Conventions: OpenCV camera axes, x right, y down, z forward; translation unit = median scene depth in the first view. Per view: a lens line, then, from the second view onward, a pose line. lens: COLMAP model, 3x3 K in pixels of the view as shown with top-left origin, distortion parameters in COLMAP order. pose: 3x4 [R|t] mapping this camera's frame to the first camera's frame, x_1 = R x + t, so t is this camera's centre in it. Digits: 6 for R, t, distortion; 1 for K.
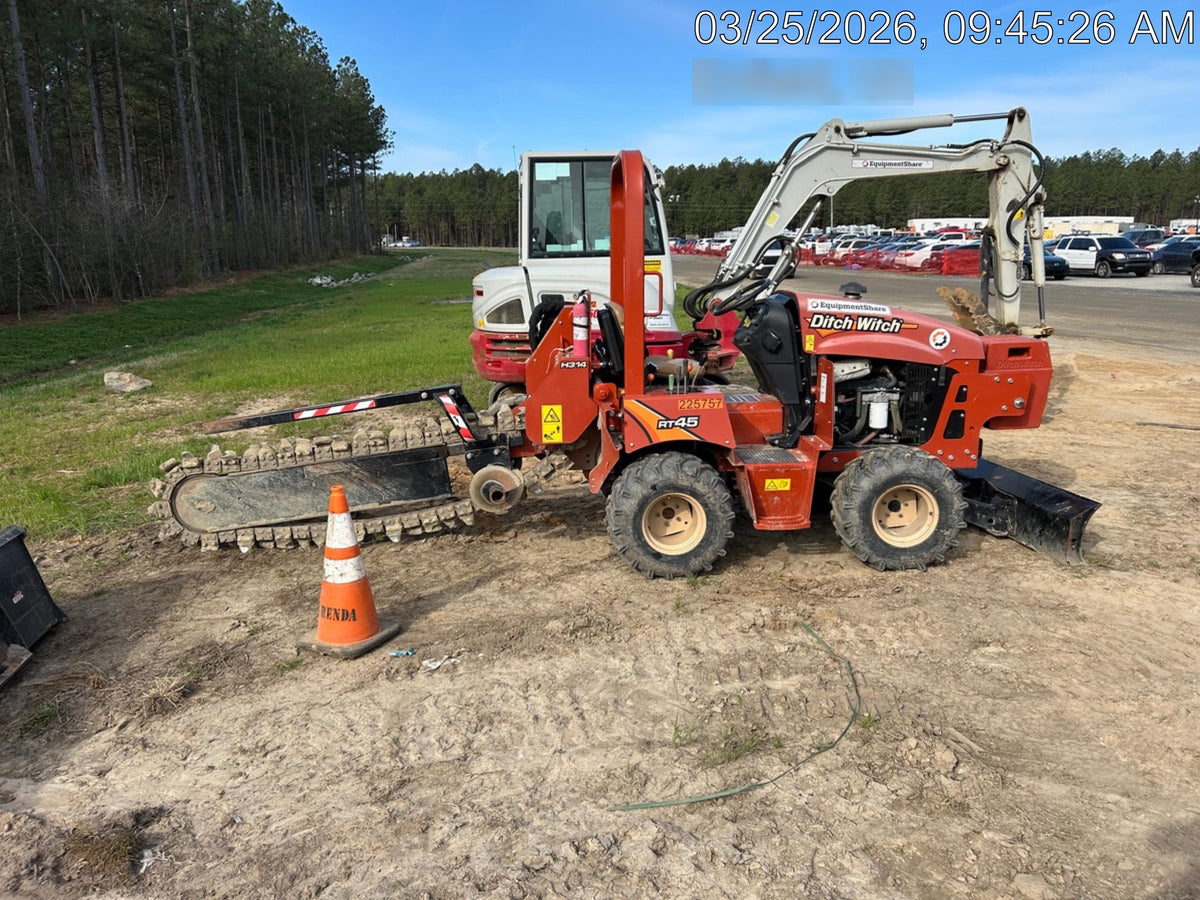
lens RADIAL K [[904.8, 0, 590.5], [0, 904.8, 442.3], [0, 0, 1]] dist [0.059965, -0.067376]
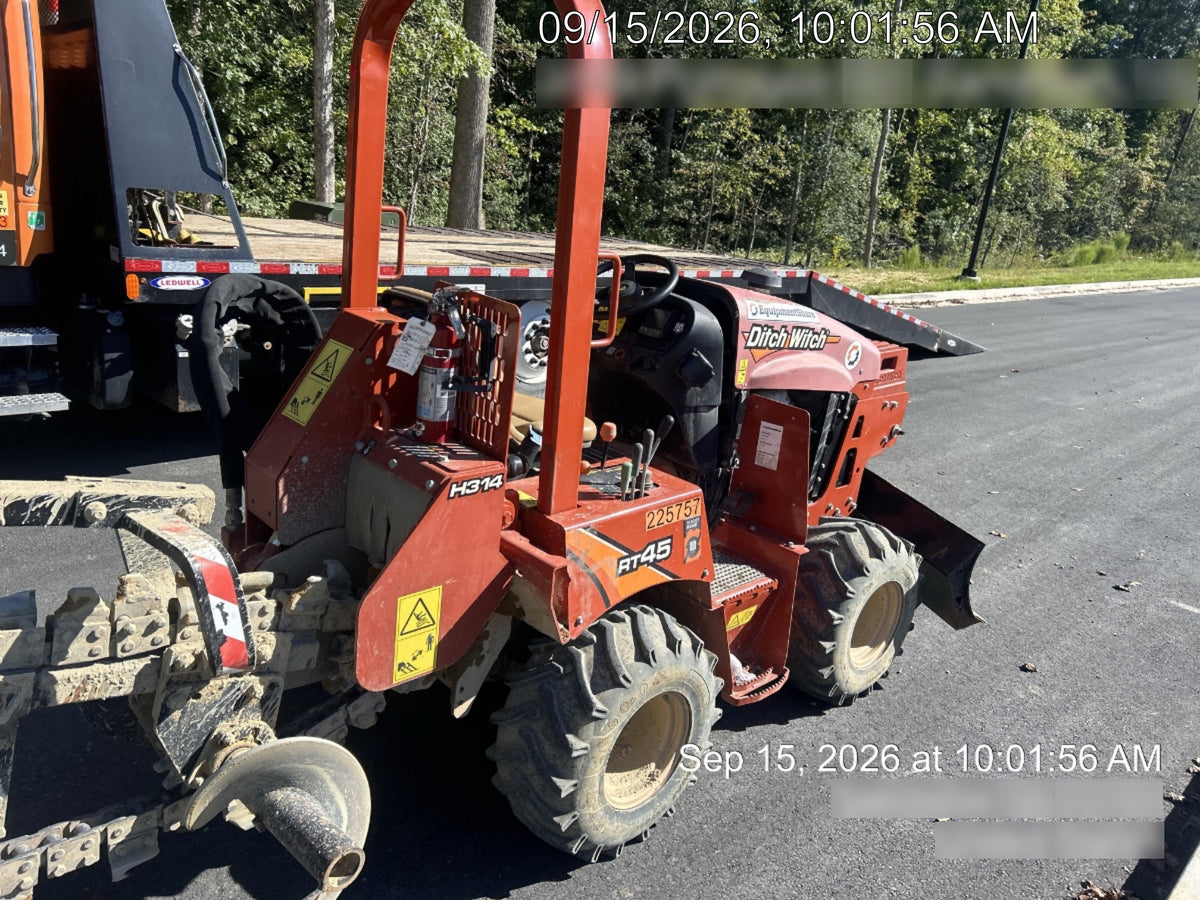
lens RADIAL K [[904.8, 0, 608.7], [0, 904.8, 452.9], [0, 0, 1]] dist [0.059965, -0.067376]
pose [[0.742928, -0.111934, 0.659946, -0.228984], [0.025768, 0.989971, 0.138901, -0.138393], [-0.668875, -0.086188, 0.738362, 0.585869]]
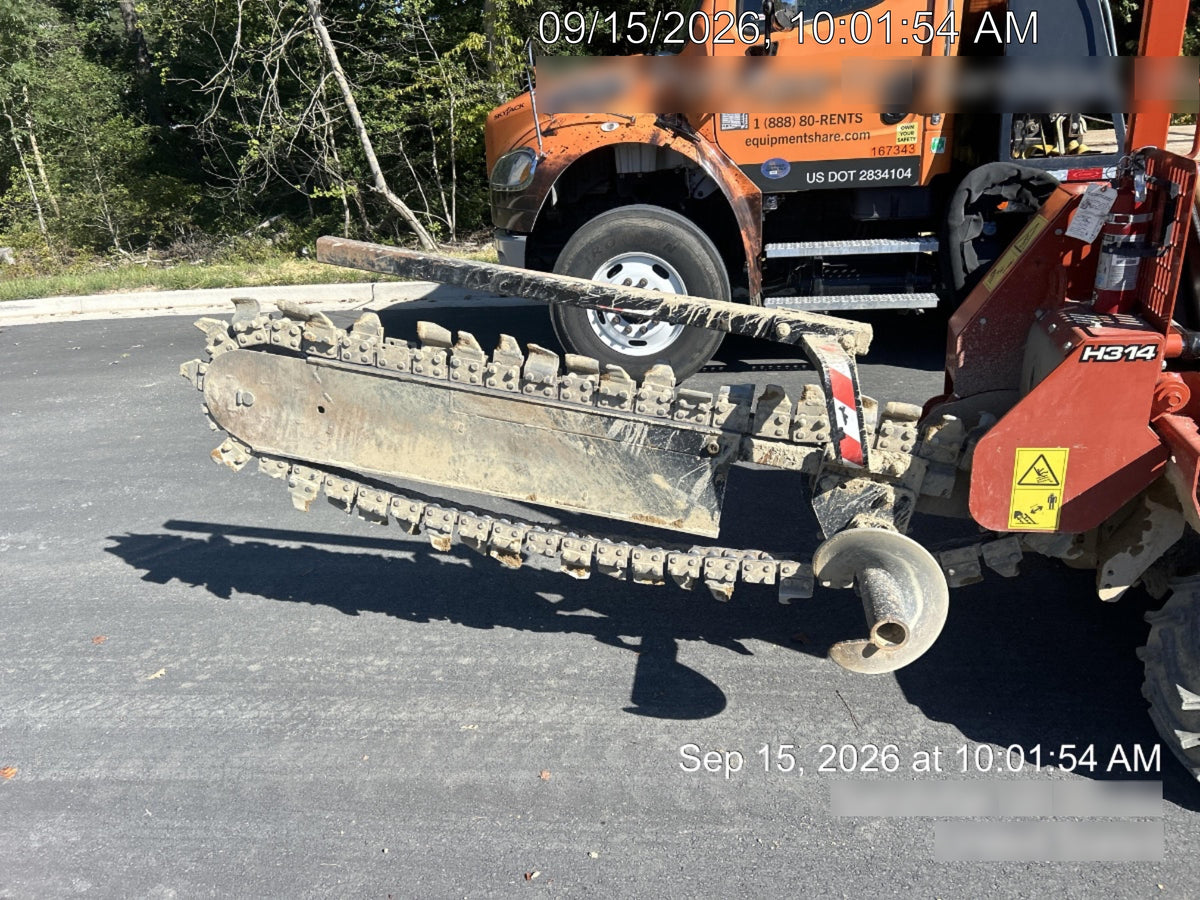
lens RADIAL K [[904.8, 0, 604.9], [0, 904.8, 456.8], [0, 0, 1]] dist [0.059965, -0.067376]
pose [[0.964259, 0.040277, -0.261884, -0.122255], [0.009409, 0.982551, 0.185755, -0.102756], [0.264796, -0.181580, 0.947054, 0.478545]]
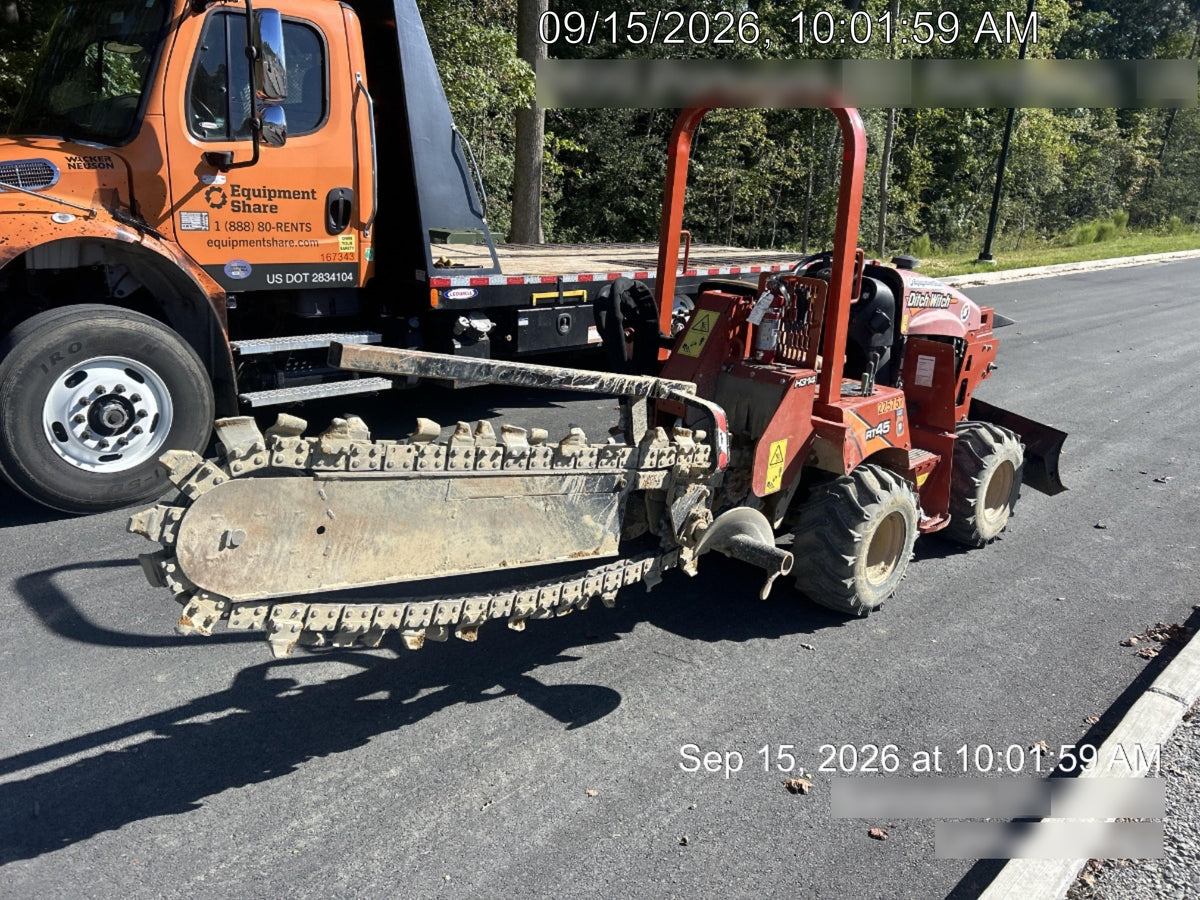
lens RADIAL K [[904.8, 0, 607.2], [0, 904.8, 432.3], [0, 0, 1]] dist [0.059965, -0.067376]
pose [[0.743301, -0.134729, 0.655250, -0.595855], [0.082457, 0.990492, 0.110123, -0.122951], [-0.663856, -0.027825, 0.747343, 0.485777]]
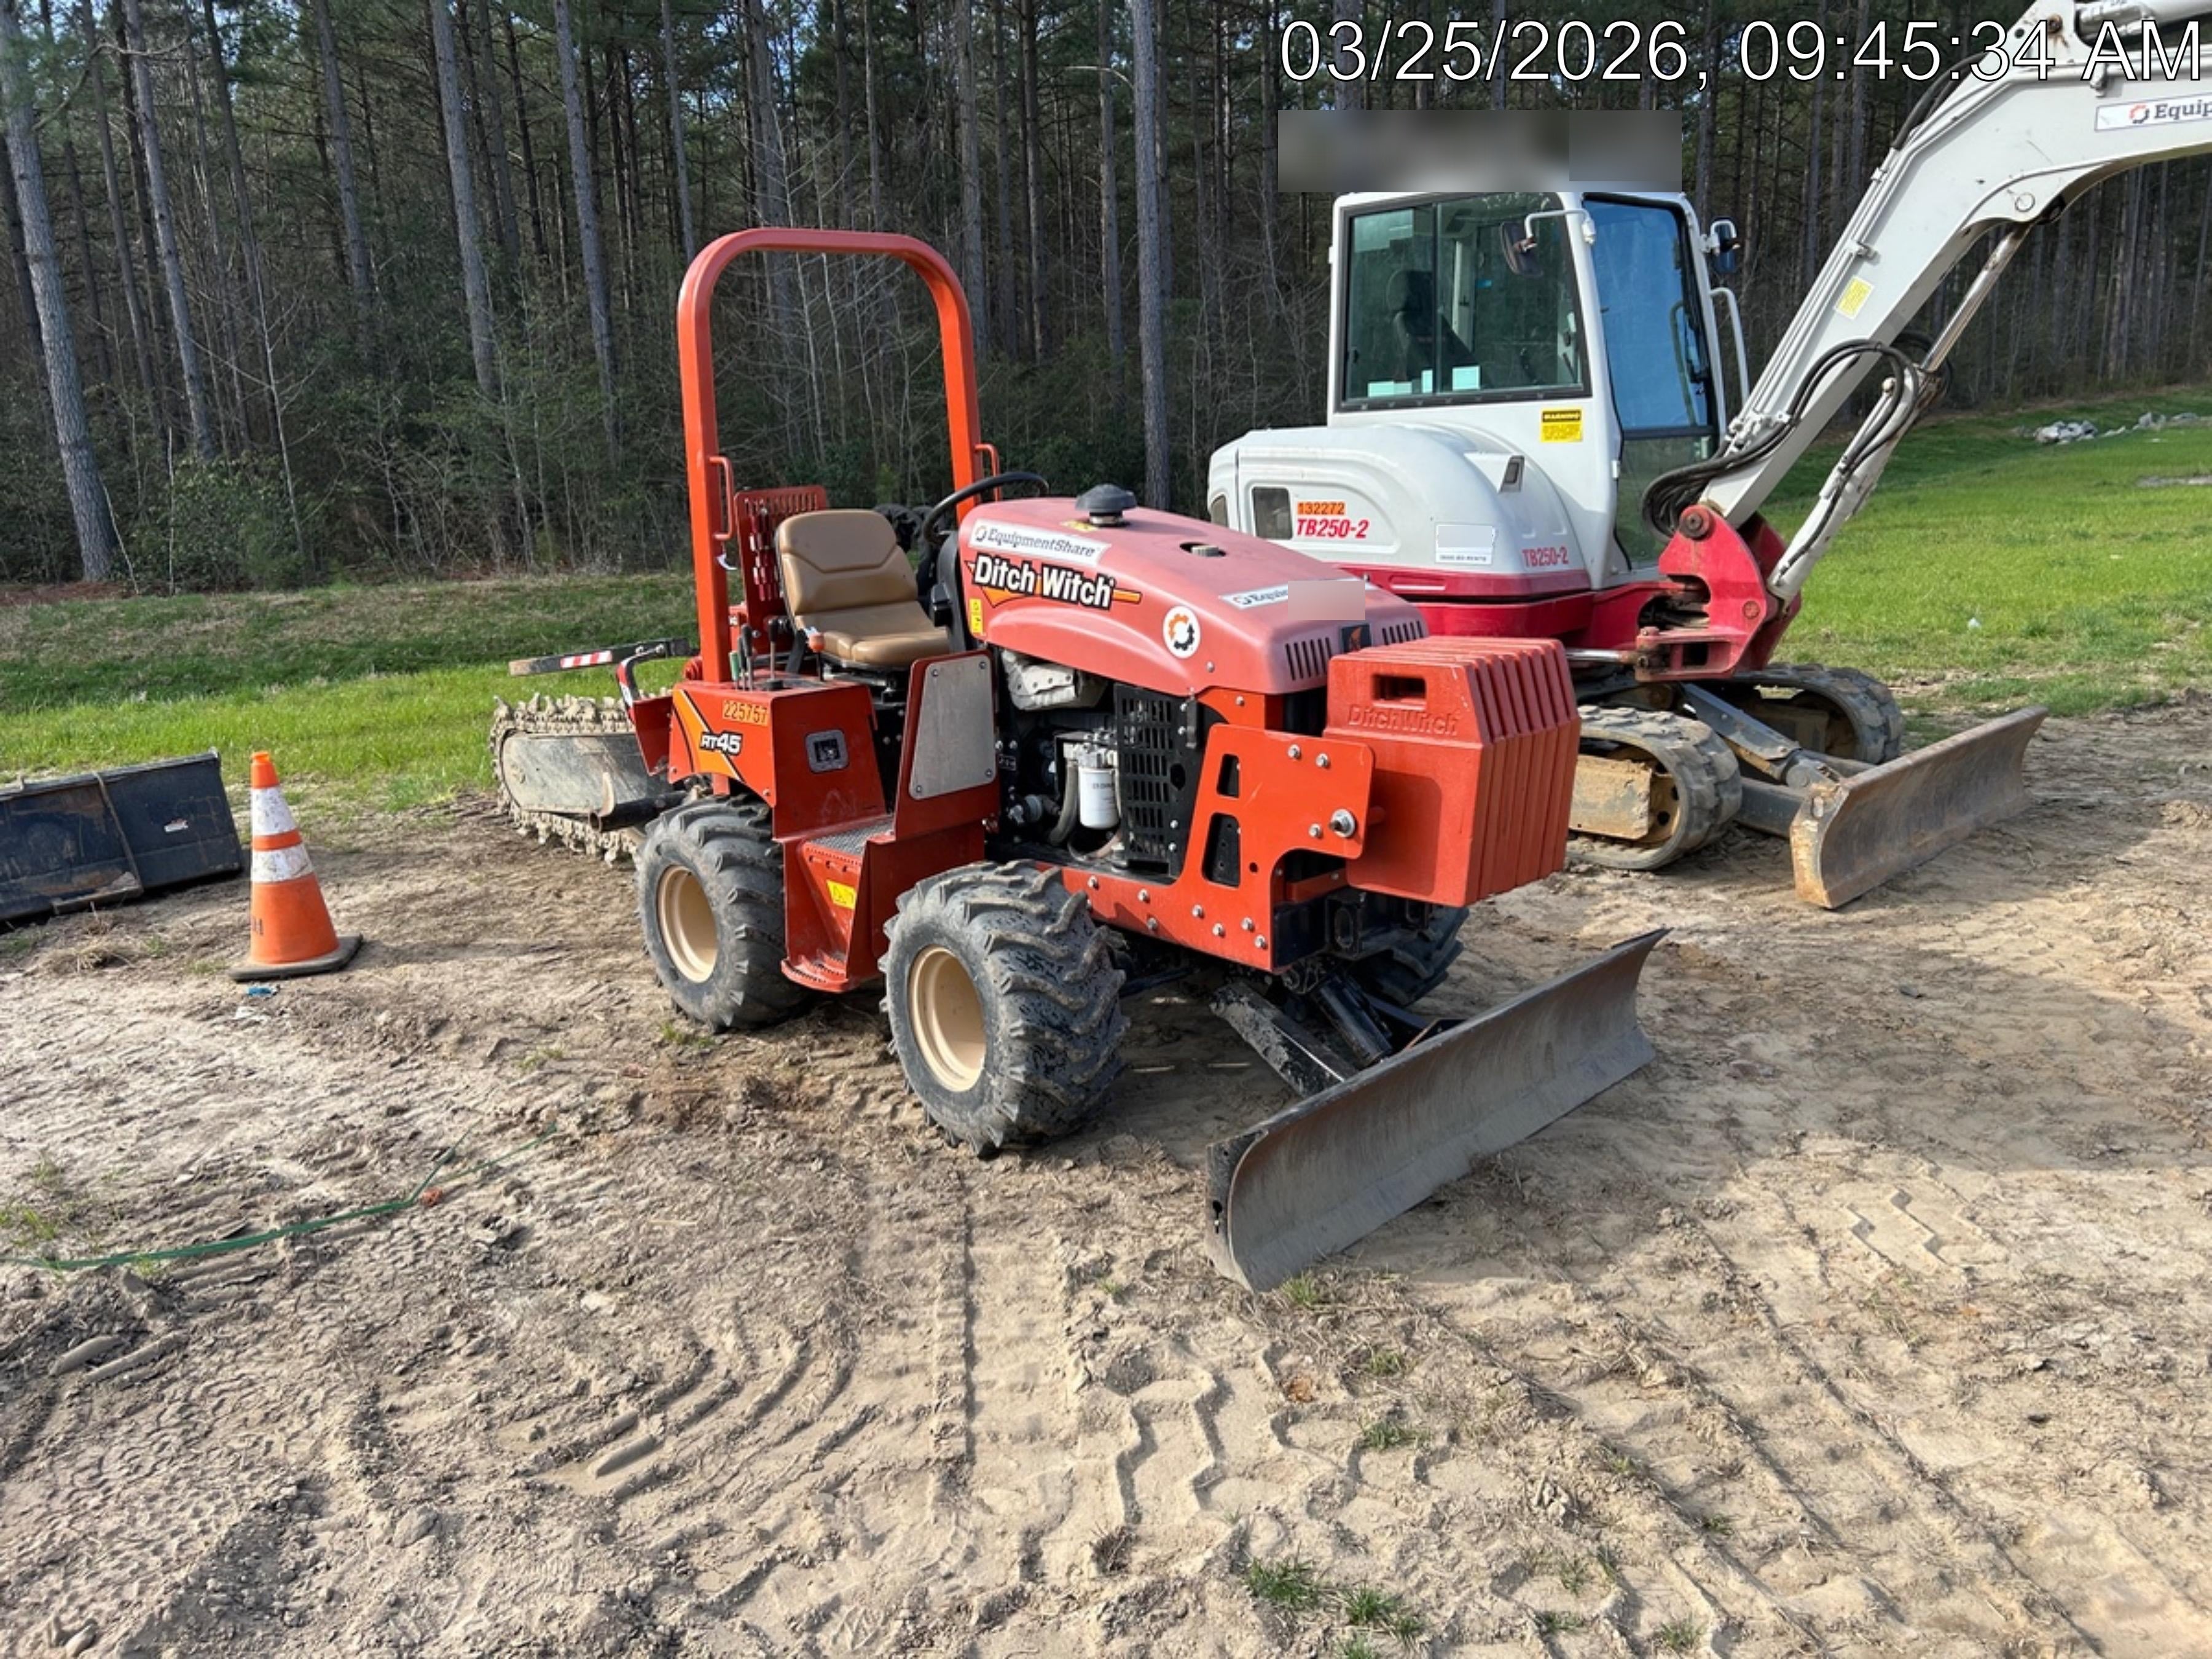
lens RADIAL K [[1667.8, 0, 1099.2], [0, 1667.8, 819.0], [0, 0, 1]] dist [0.059965, -0.067376]
pose [[0.635270, 0.169740, -0.753406, 0.915037], [-0.129275, 0.985155, 0.112948, -0.108374], [0.761394, 0.025644, 0.647782, 0.481586]]
